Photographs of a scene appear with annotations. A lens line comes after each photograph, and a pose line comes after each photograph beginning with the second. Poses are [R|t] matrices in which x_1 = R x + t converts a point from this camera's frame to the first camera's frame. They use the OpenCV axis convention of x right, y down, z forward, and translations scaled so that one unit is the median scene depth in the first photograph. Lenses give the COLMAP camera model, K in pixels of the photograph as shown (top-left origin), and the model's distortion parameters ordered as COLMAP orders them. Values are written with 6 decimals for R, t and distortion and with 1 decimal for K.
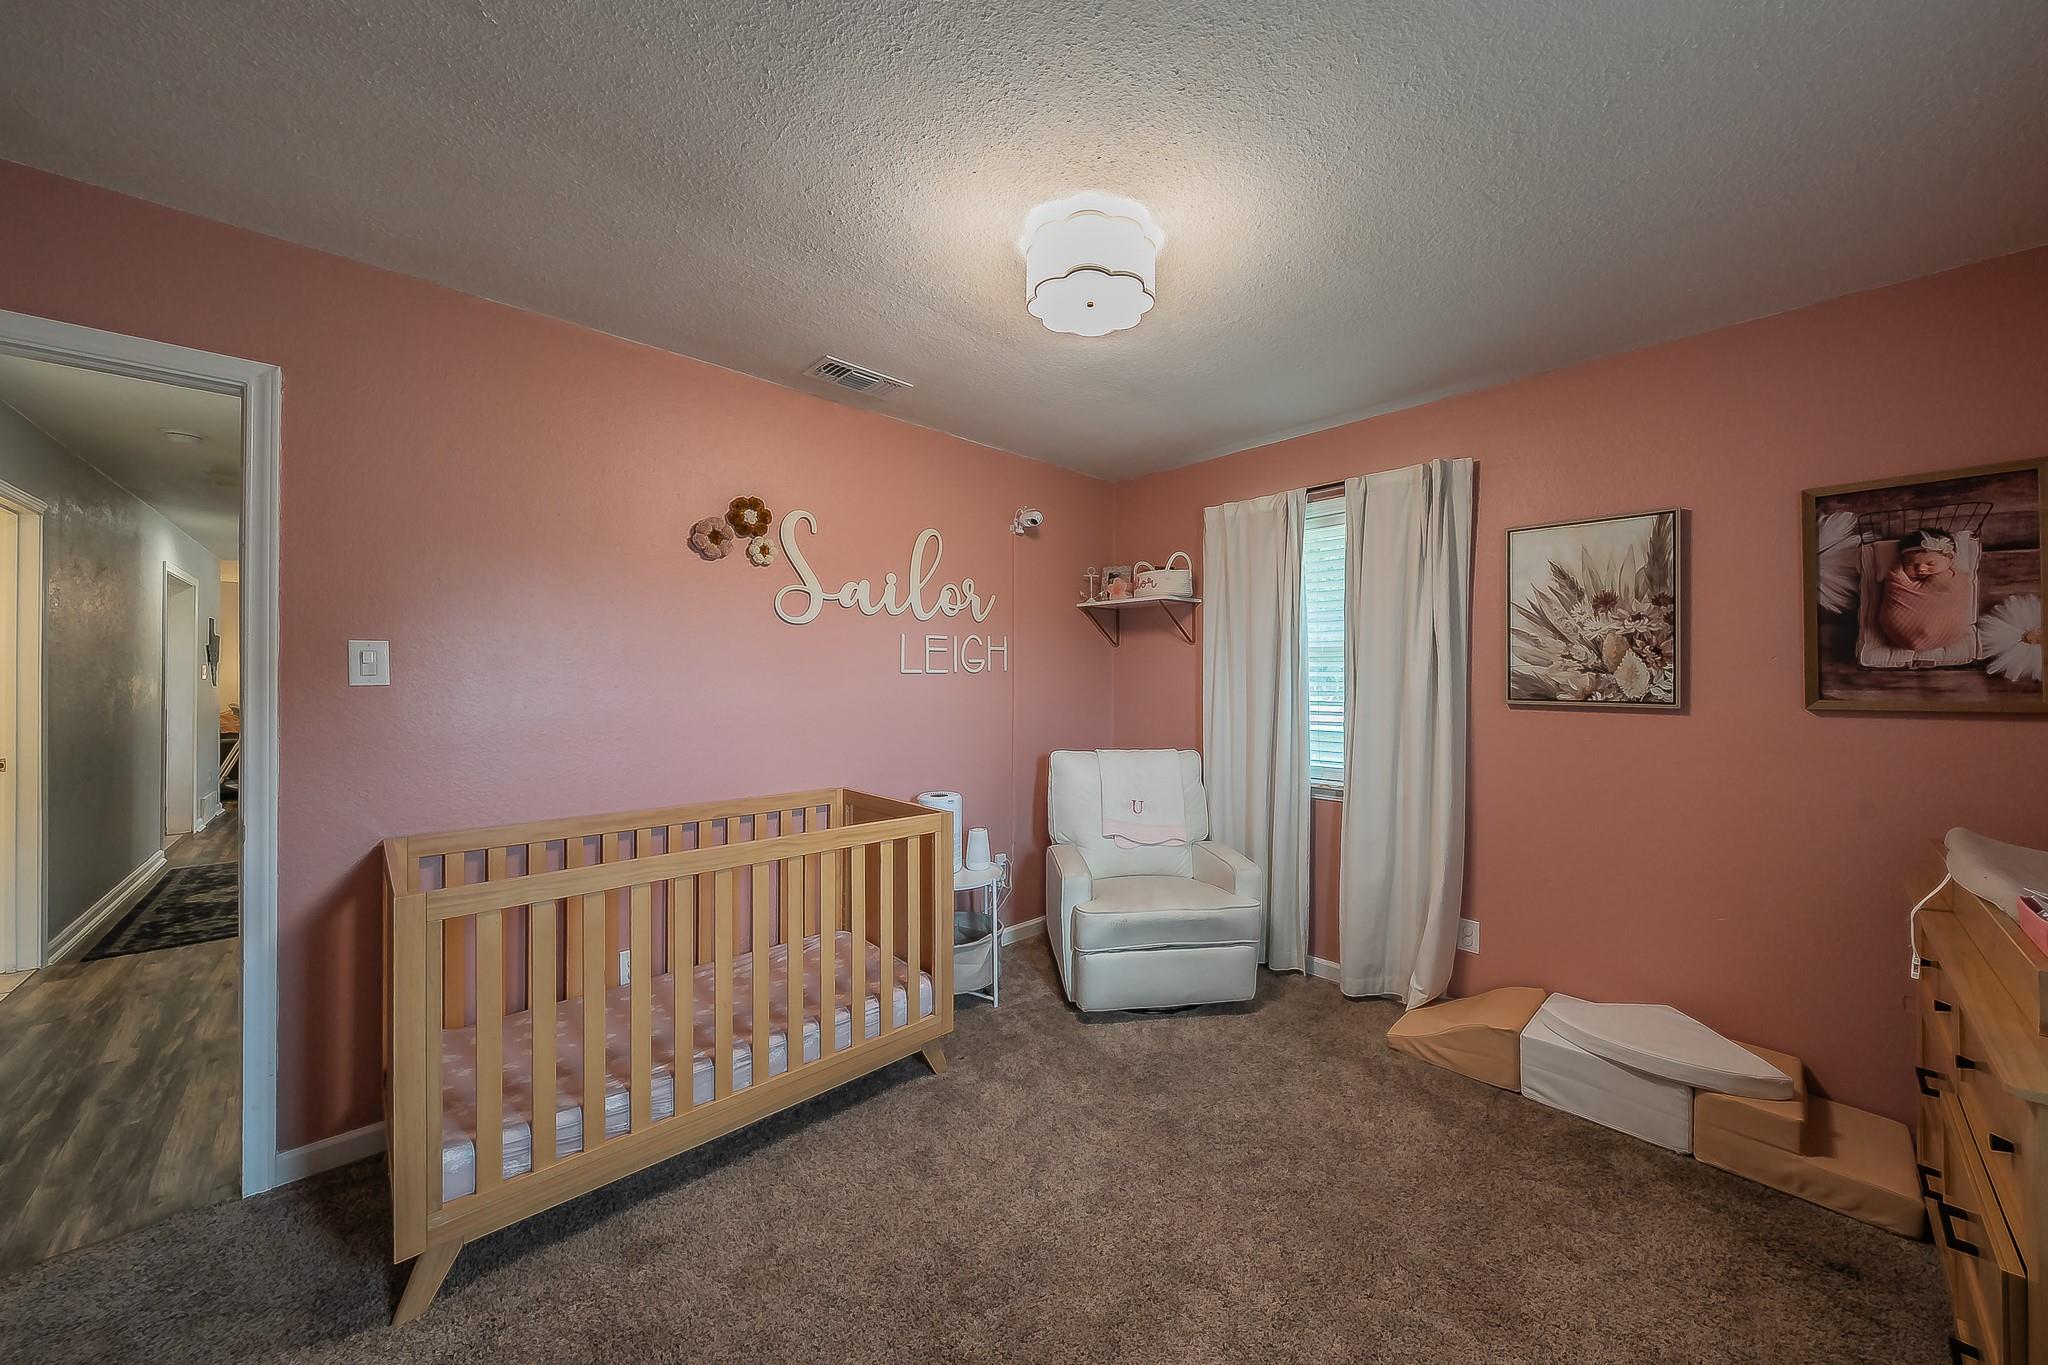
lens RADIAL K [[699.0, 0, 1032.1], [0, 699.0, 673.4], [0, 0, 1]] dist [-0.001214, 0.000031]
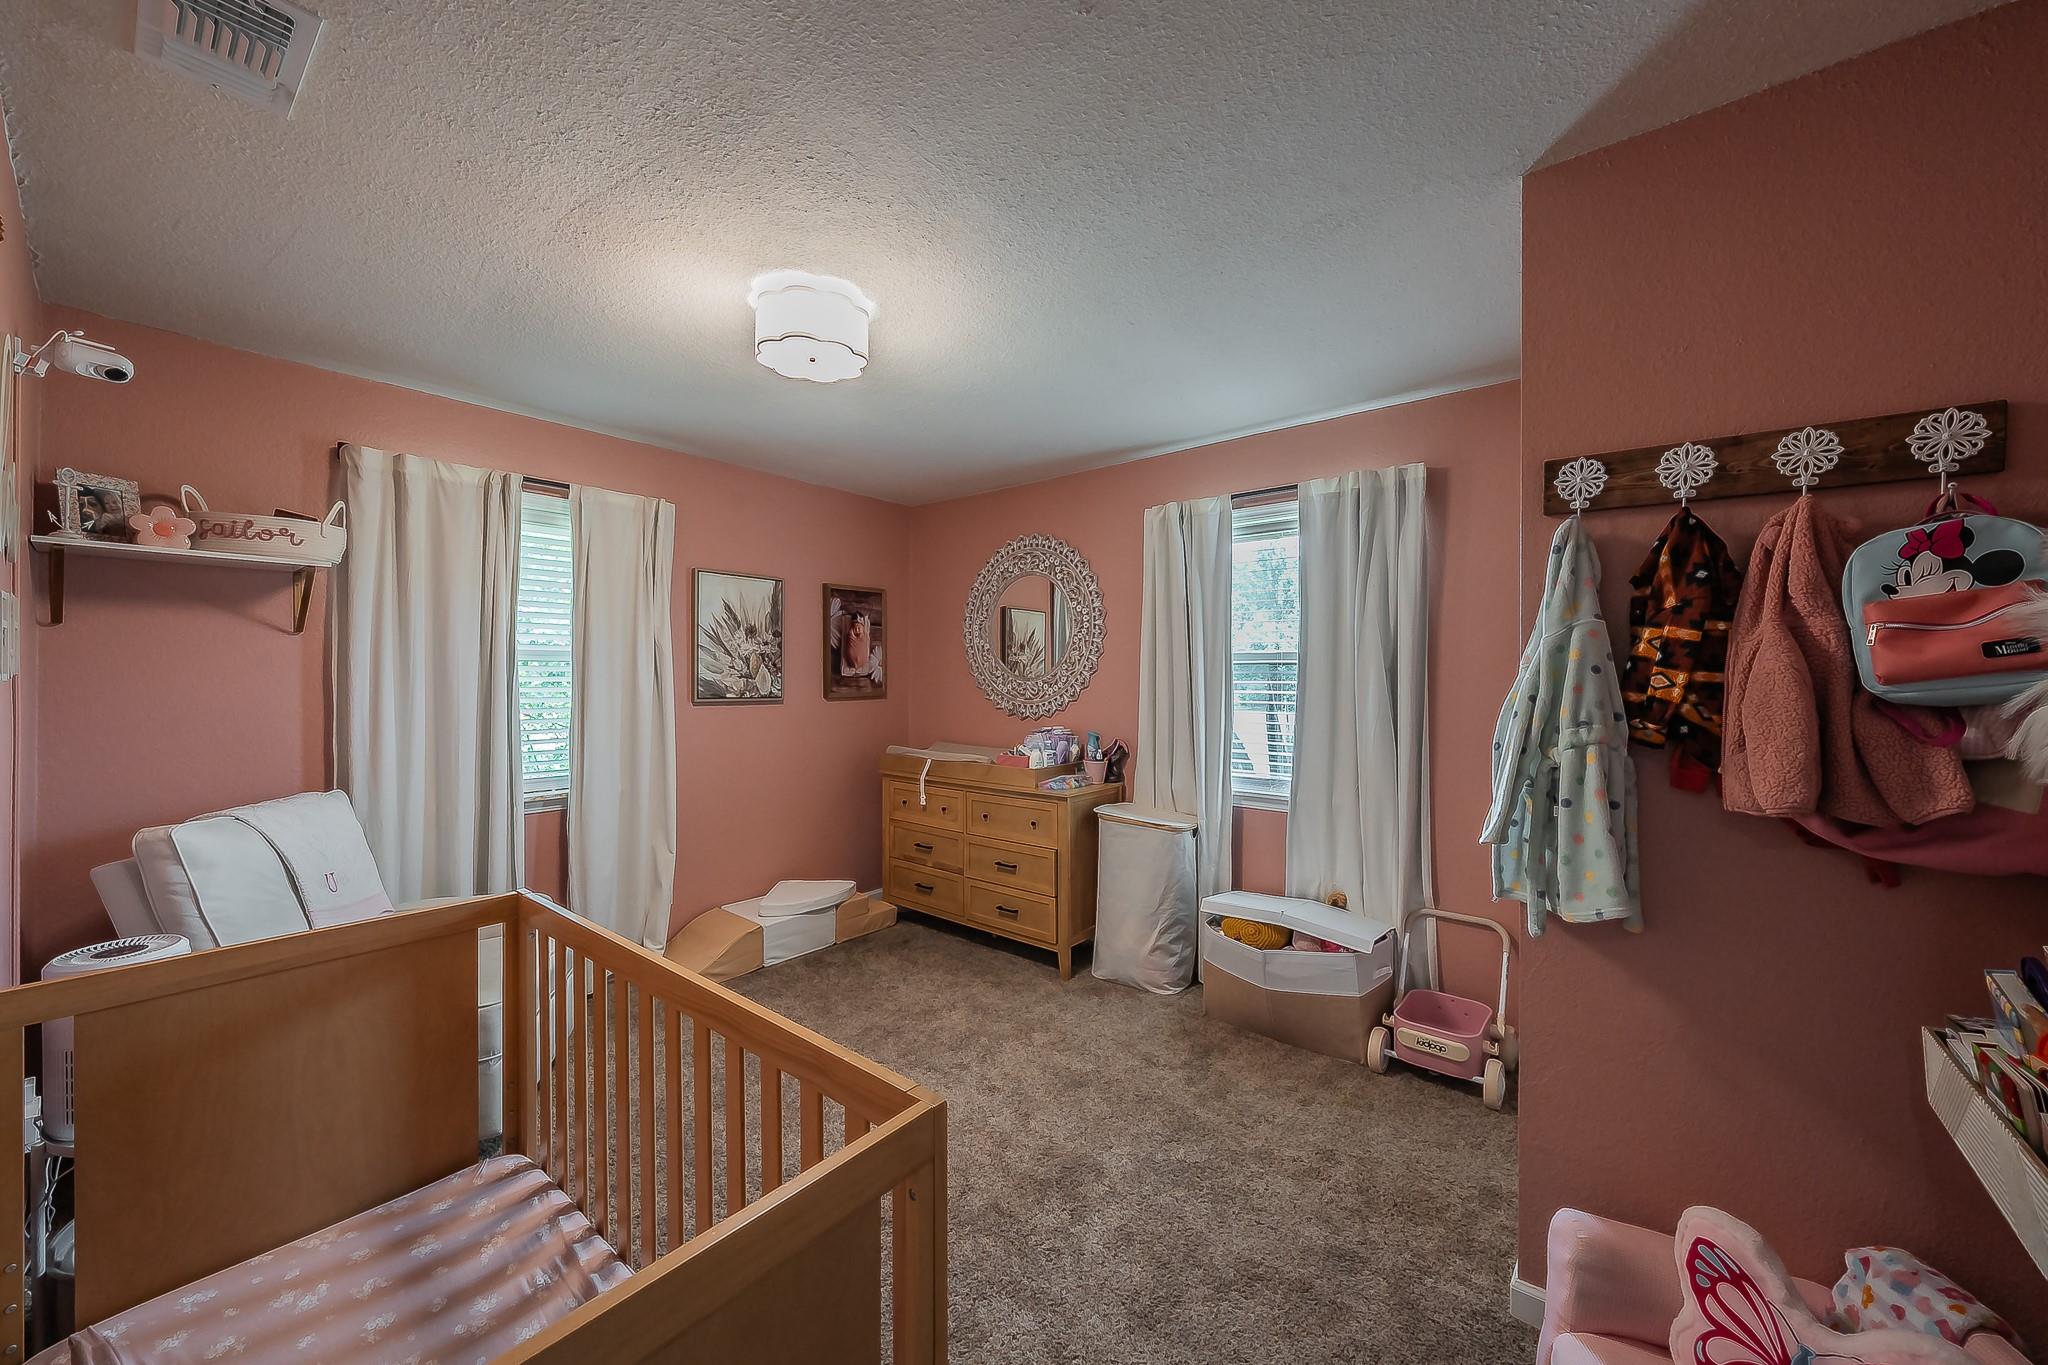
lens RADIAL K [[758.6, 0, 1030.5], [0, 758.6, 684.4], [0, 0, 1]] dist [-0.000480, -0.000031]
pose [[-0.130145, -0.010370, 0.991441, -0.880682], [-0.004778, 0.999940, 0.009832, -0.007077], [-0.991483, -0.003458, -0.130187, 0.611896]]
